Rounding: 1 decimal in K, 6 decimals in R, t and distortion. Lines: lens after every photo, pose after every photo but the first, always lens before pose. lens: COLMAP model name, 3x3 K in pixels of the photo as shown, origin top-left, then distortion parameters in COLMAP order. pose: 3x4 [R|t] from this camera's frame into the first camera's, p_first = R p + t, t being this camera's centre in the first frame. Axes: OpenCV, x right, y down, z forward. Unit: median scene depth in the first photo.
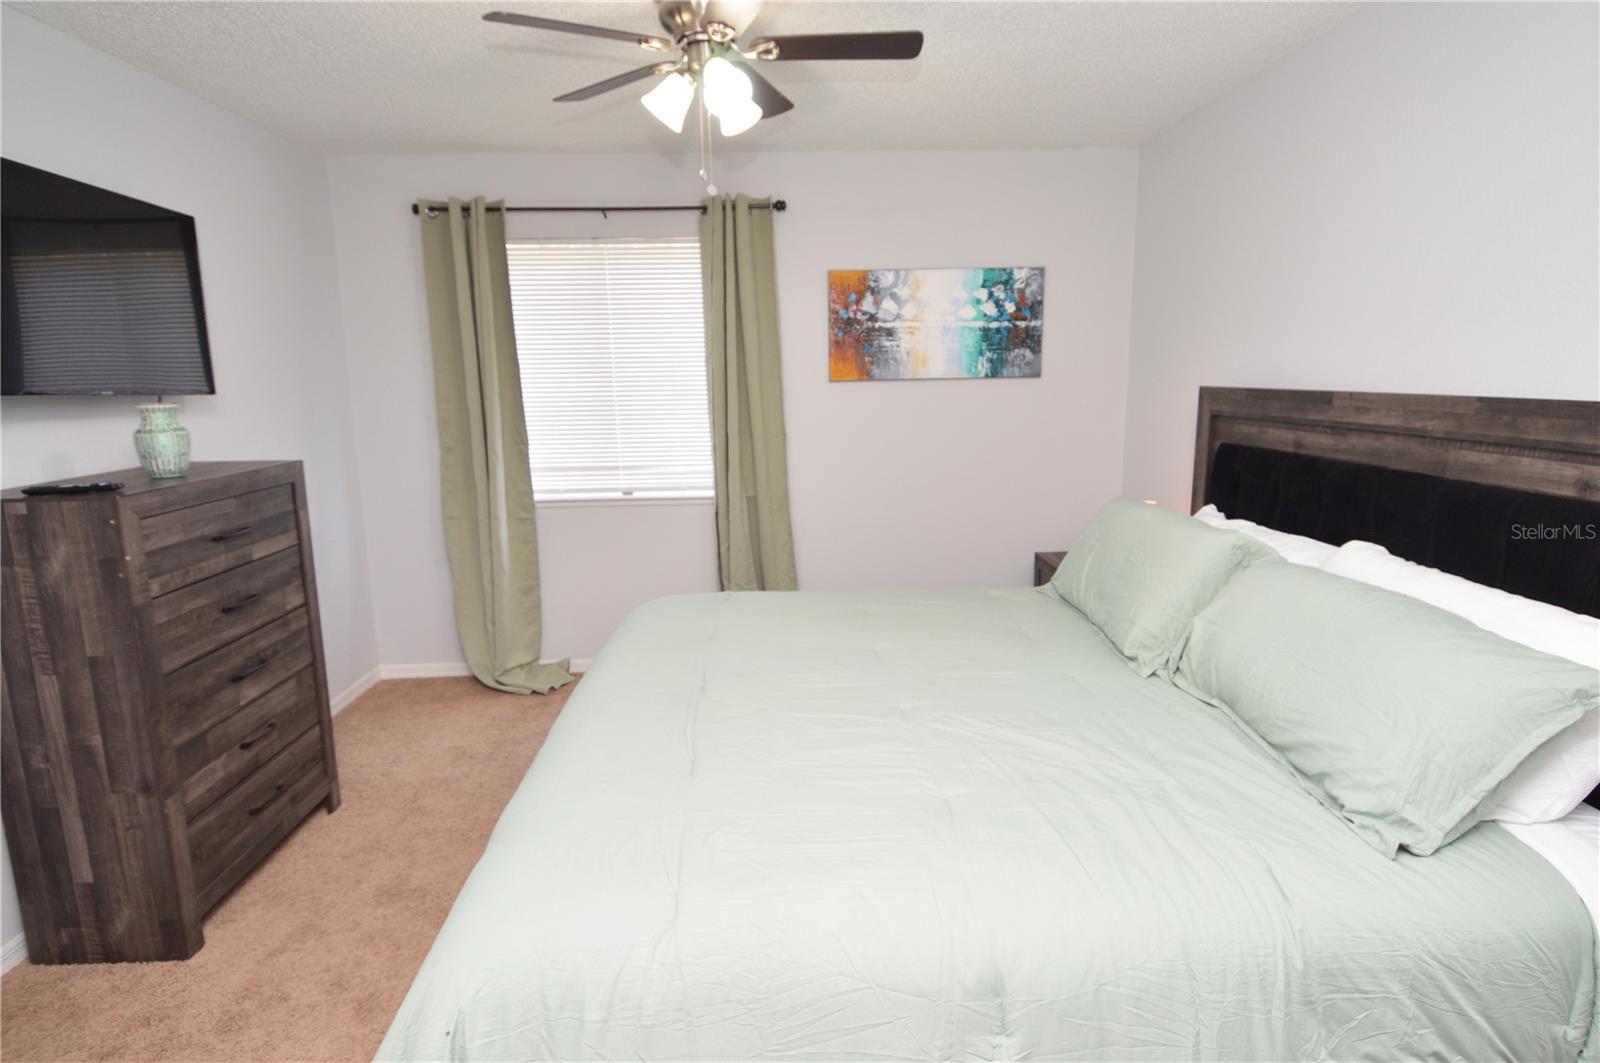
lens RADIAL K [[805.7, 0, 800.0], [0, 805.7, 531.5], [0, 0, 1]] dist [-0.035866, -0.000939]
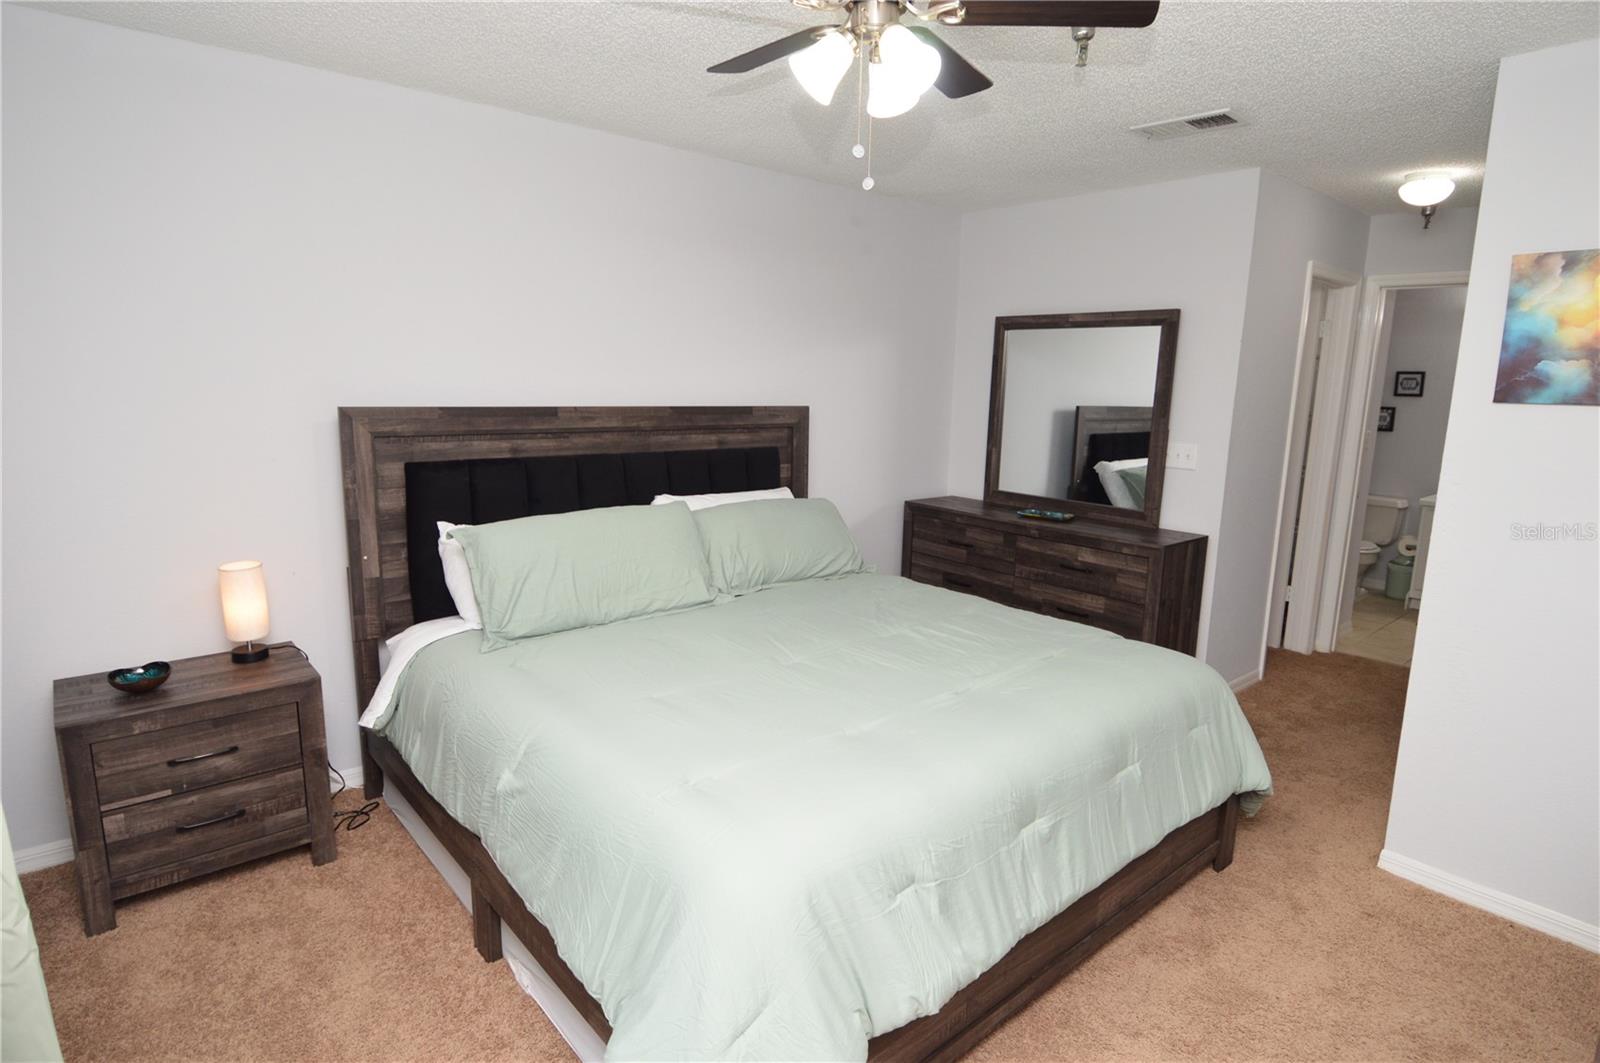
lens RADIAL K [[849.7, 0, 800.0], [0, 849.7, 531.5], [0, 0, 1]] dist [0.019883, -0.035517]
pose [[-0.620442, -0.143980, 0.770923, -0.759553], [0.133842, 0.949143, 0.284982, -0.337612], [-0.772747, 0.279996, -0.569617, 1.582087]]
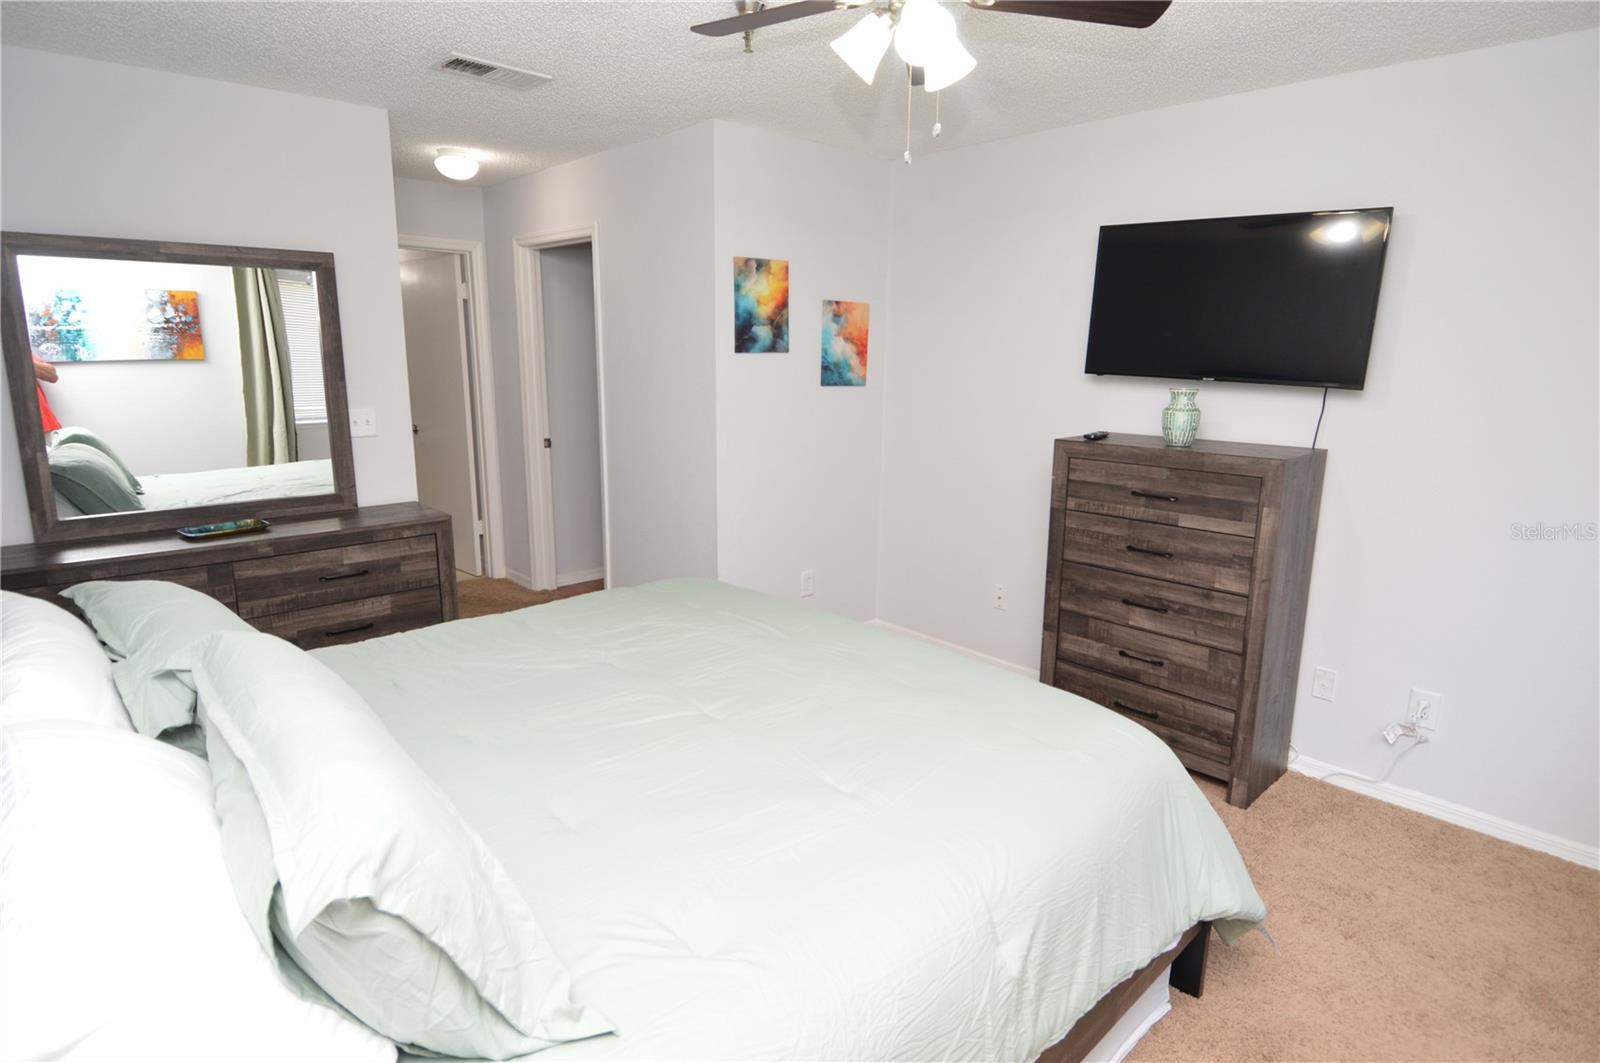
lens RADIAL K [[849.7, 0, 800.0], [0, 849.7, 531.5], [0, 0, 1]] dist [0.019883, -0.035517]
pose [[-0.745178, 0.143433, -0.651258, 0.596639], [-0.130500, 0.926349, 0.353338, -0.351840], [0.653972, 0.348289, -0.671577, 1.576165]]
